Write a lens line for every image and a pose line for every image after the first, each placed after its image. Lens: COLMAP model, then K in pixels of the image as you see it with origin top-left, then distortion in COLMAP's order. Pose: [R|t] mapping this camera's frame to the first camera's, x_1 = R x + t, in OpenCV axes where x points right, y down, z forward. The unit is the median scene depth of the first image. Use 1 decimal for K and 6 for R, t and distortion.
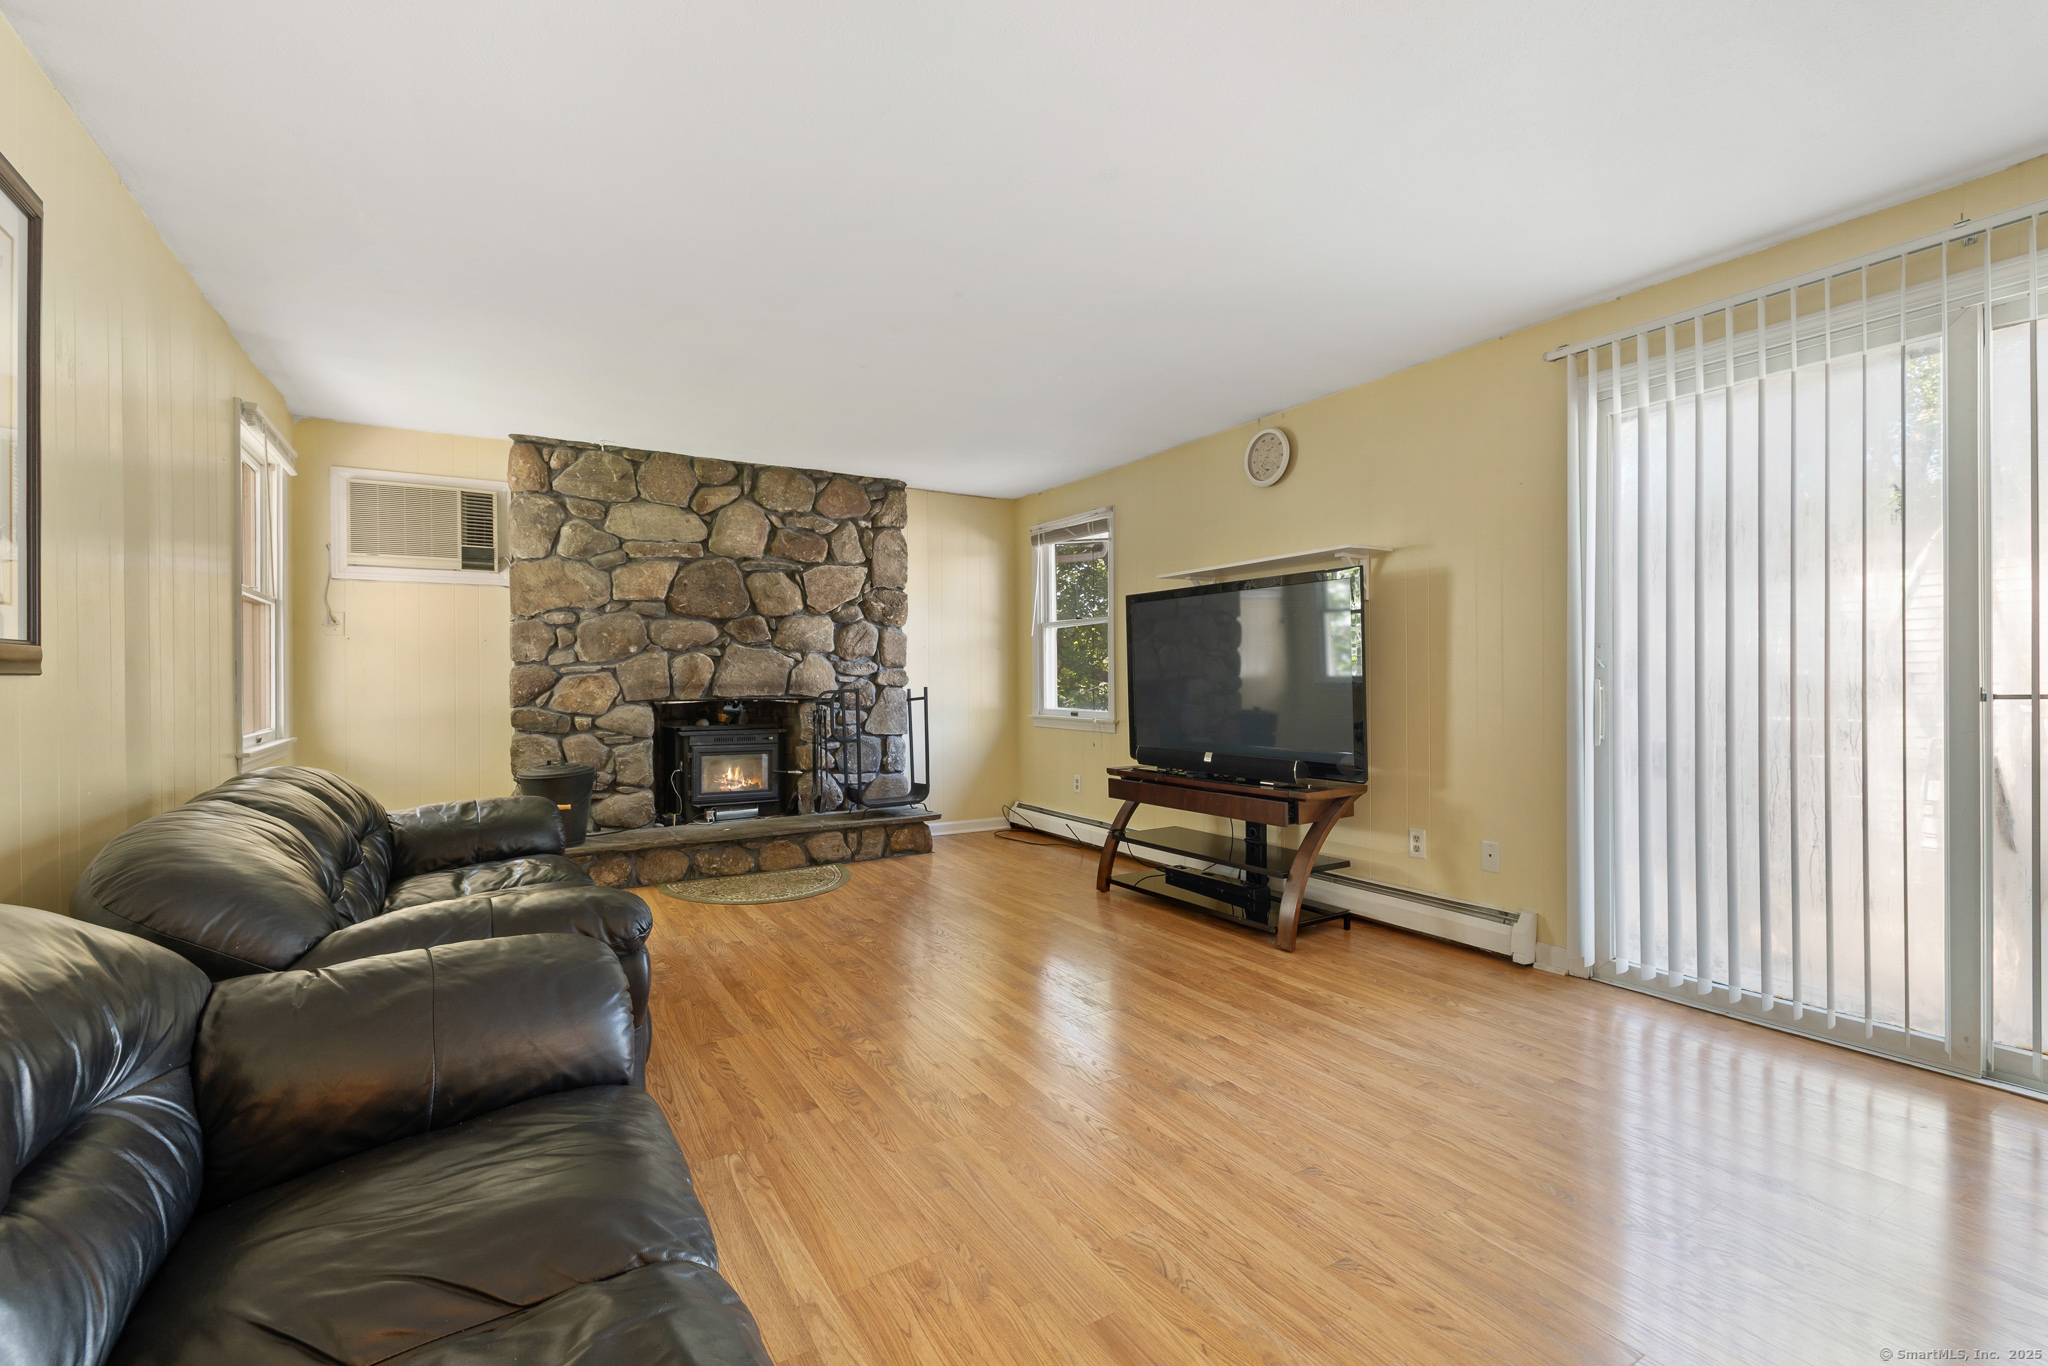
lens RADIAL K [[879.5, 0, 1015.7], [0, 879.5, 687.7], [0, 0, 1]] dist [-0.002282, 0.001082]
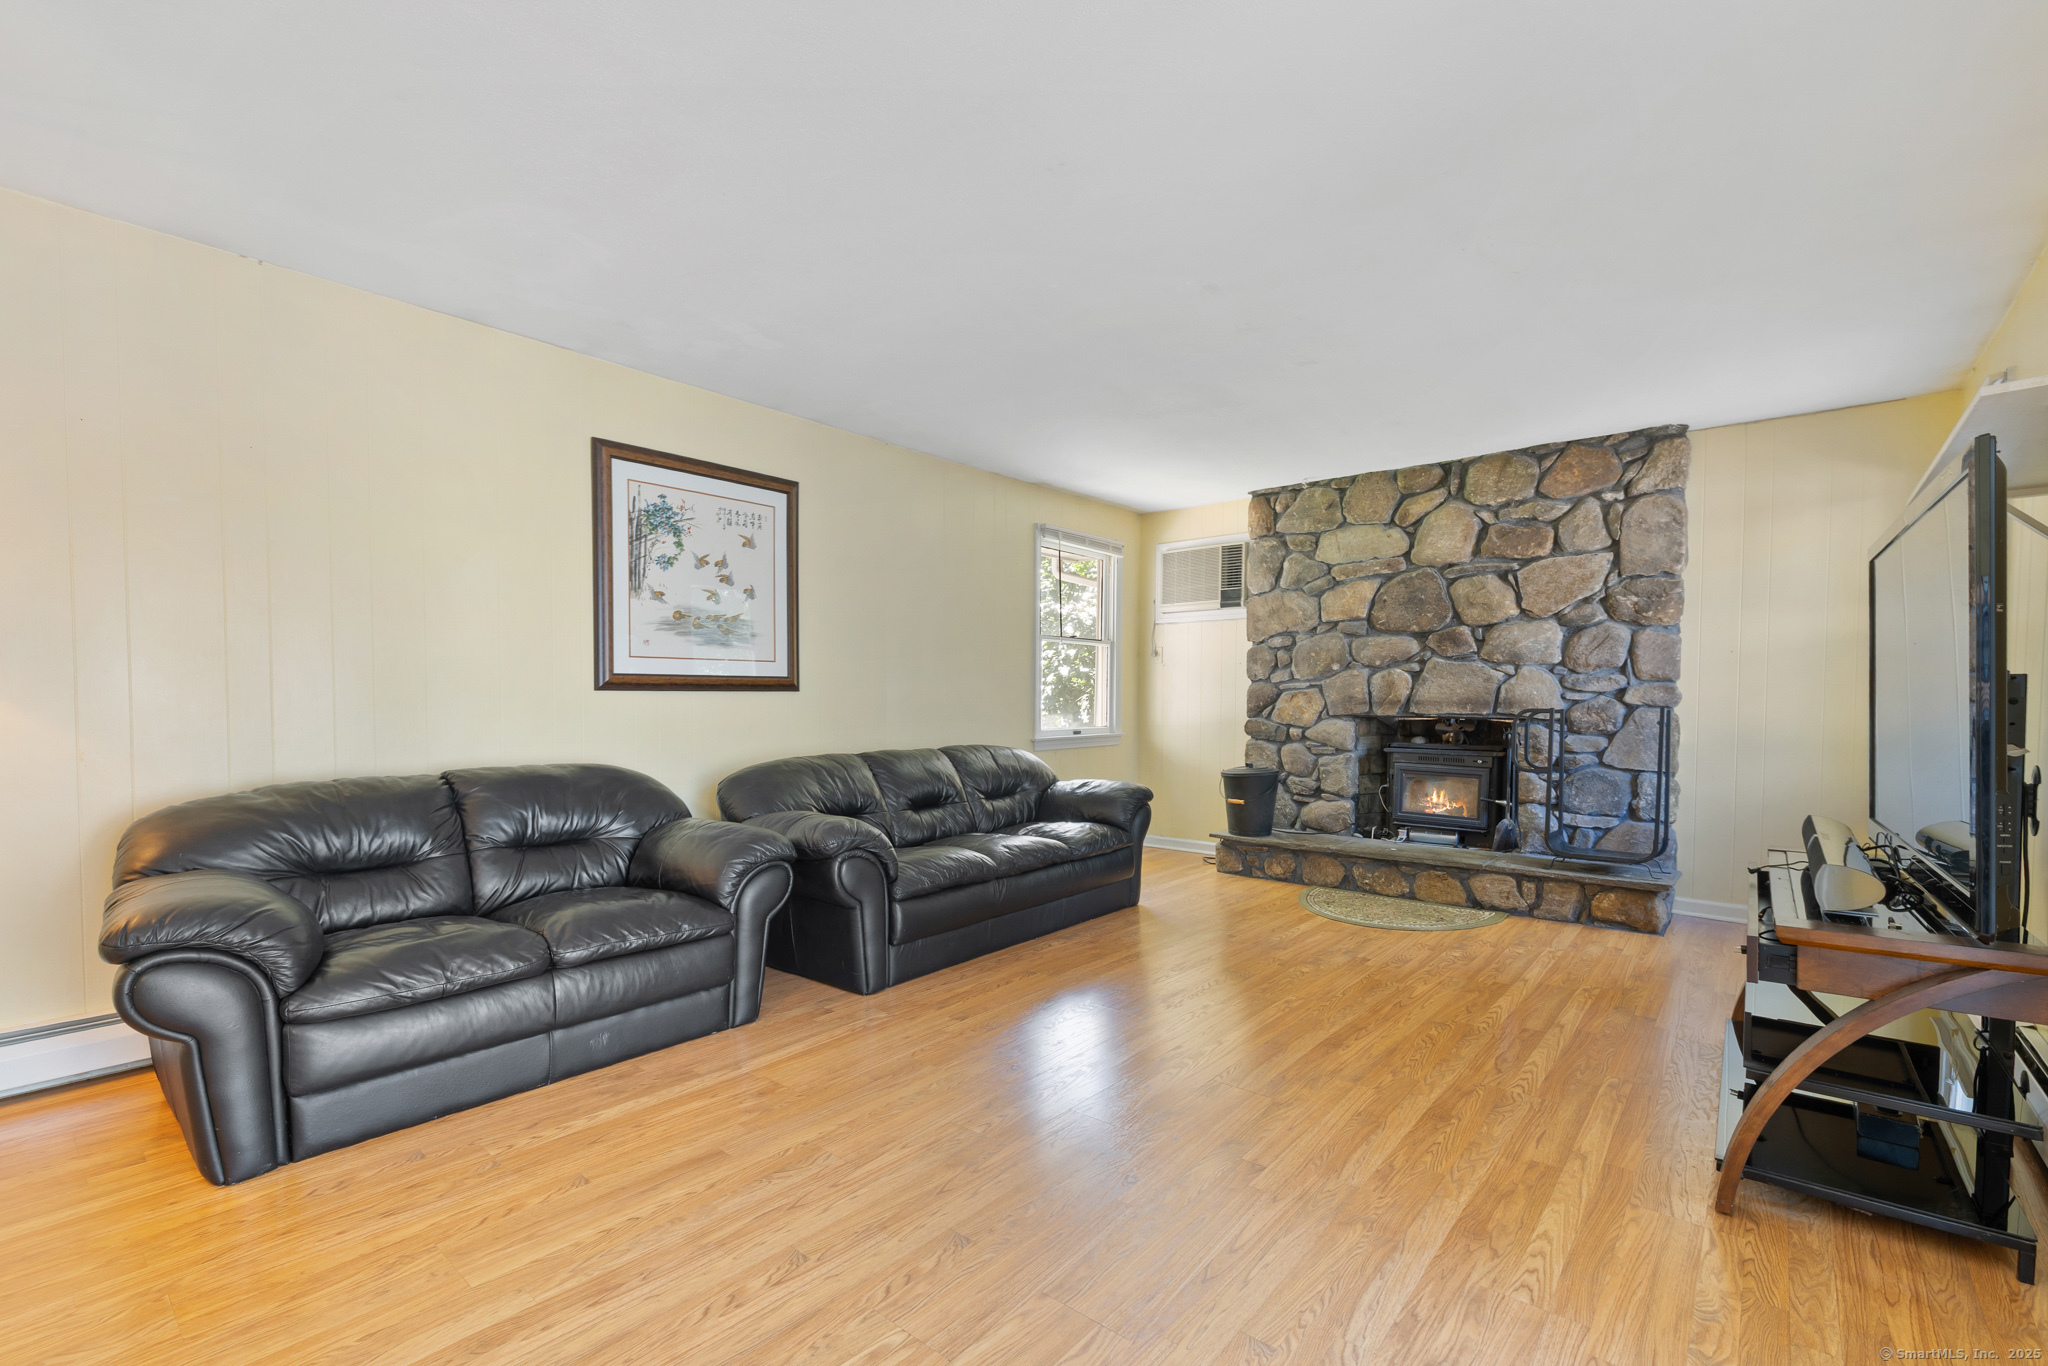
lens RADIAL K [[879.5, 0, 1025.7], [0, 879.5, 733.1], [0, 0, 1]] dist [-0.002282, 0.001082]
pose [[0.323728, 0.044964, -0.945081, 0.459113], [-0.013392, 0.998988, 0.042941, -0.004380], [0.946055, -0.001245, 0.324003, 0.297174]]
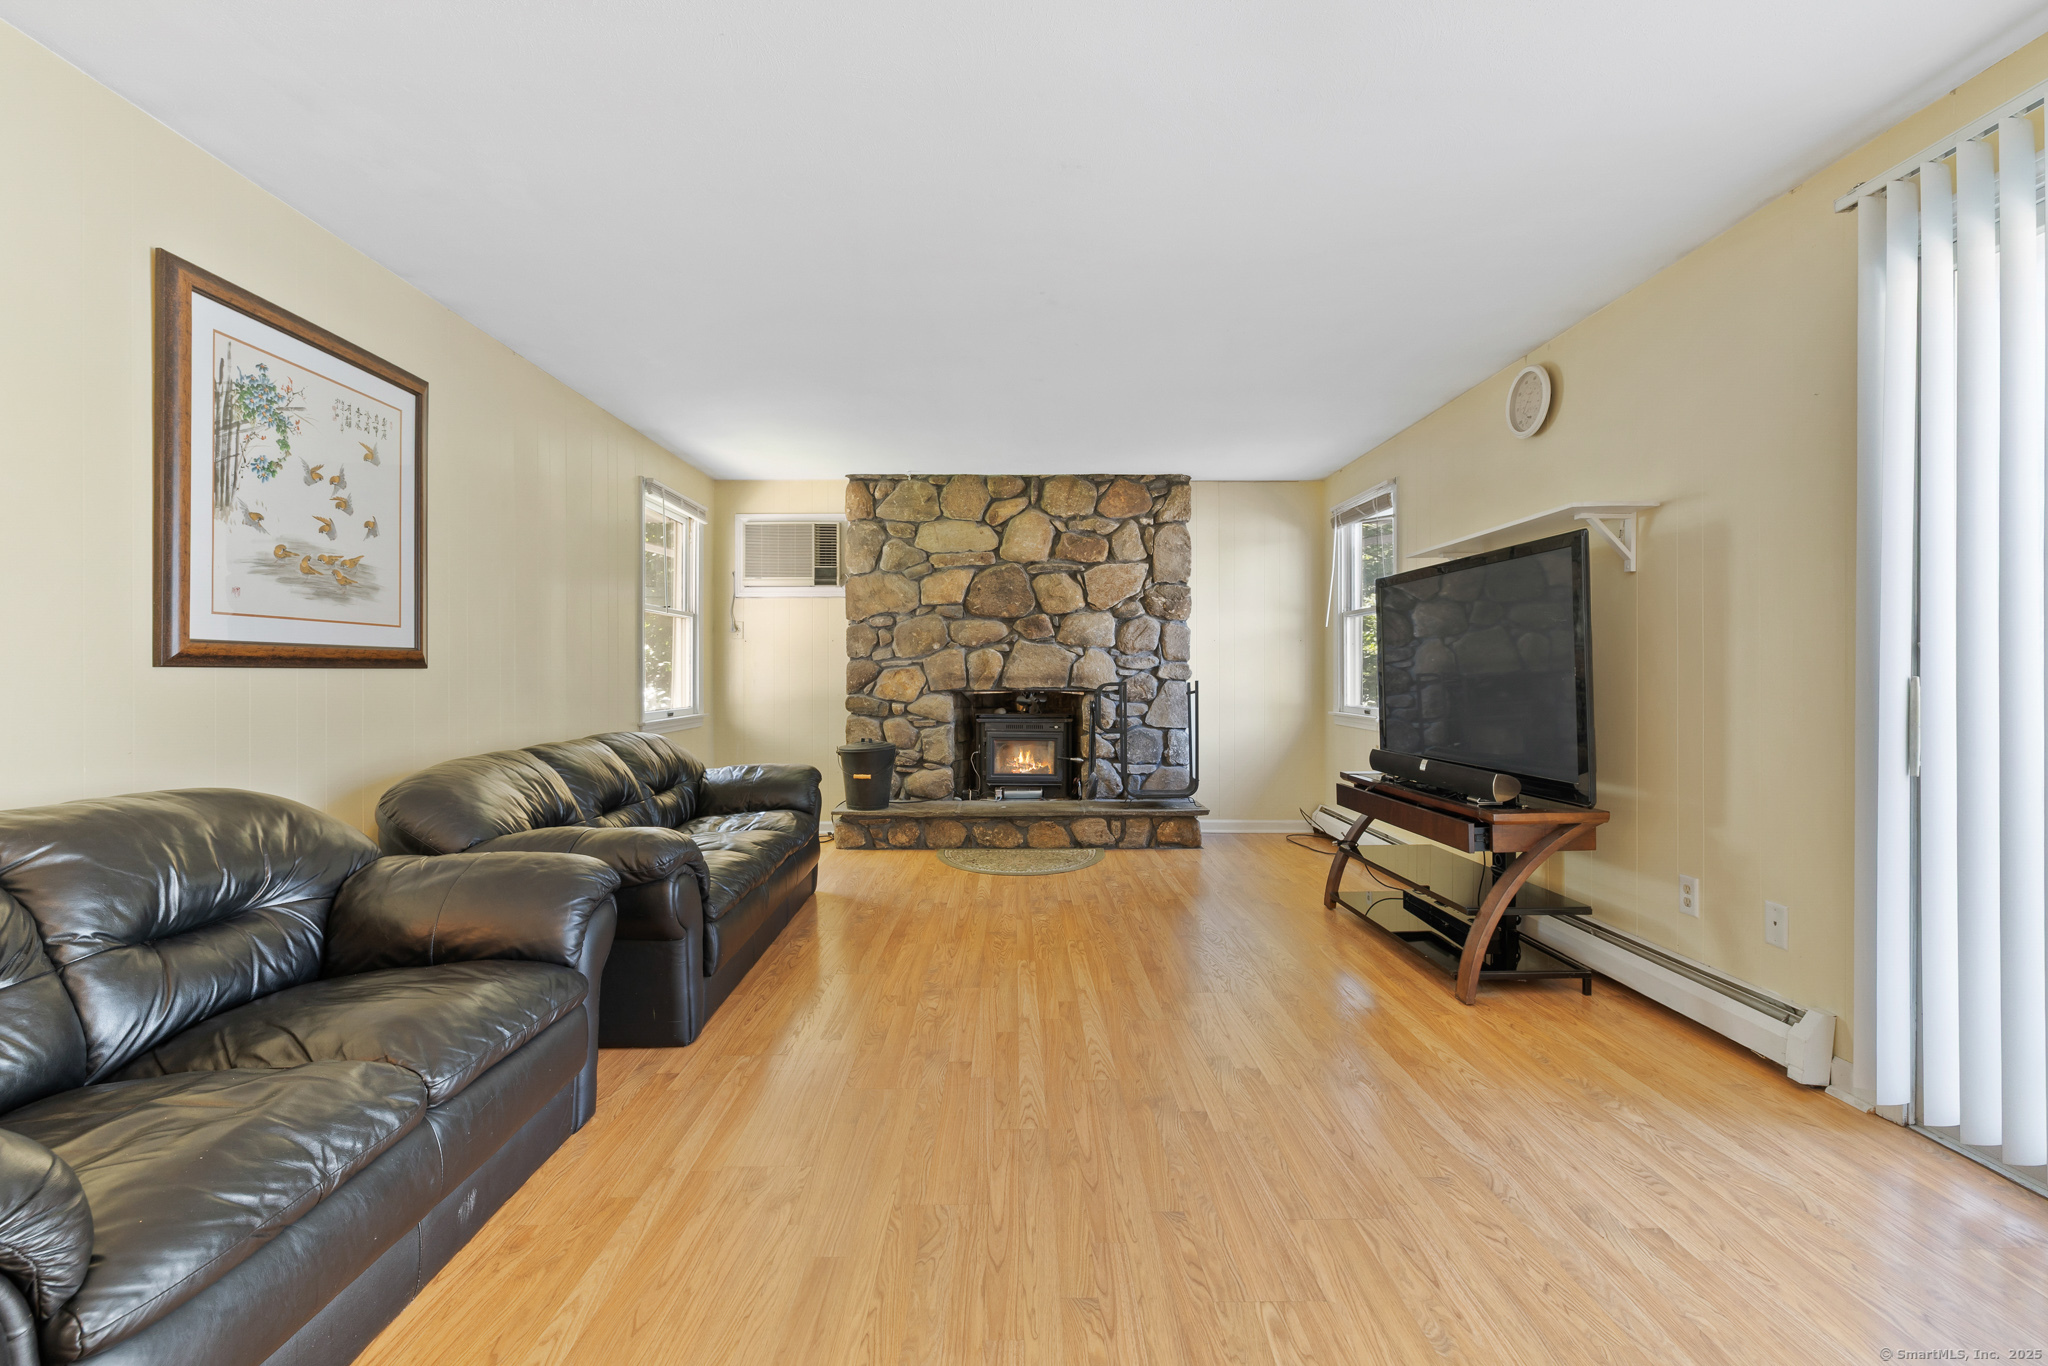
lens RADIAL K [[879.5, 0, 1017.8], [0, 879.5, 678.4], [0, 0, 1]] dist [-0.002282, 0.001082]
pose [[0.860454, 0.006163, -0.509491, 0.253627], [-0.007729, 0.999970, -0.000956, -0.001017], [0.509470, 0.004761, 0.860475, 0.051064]]
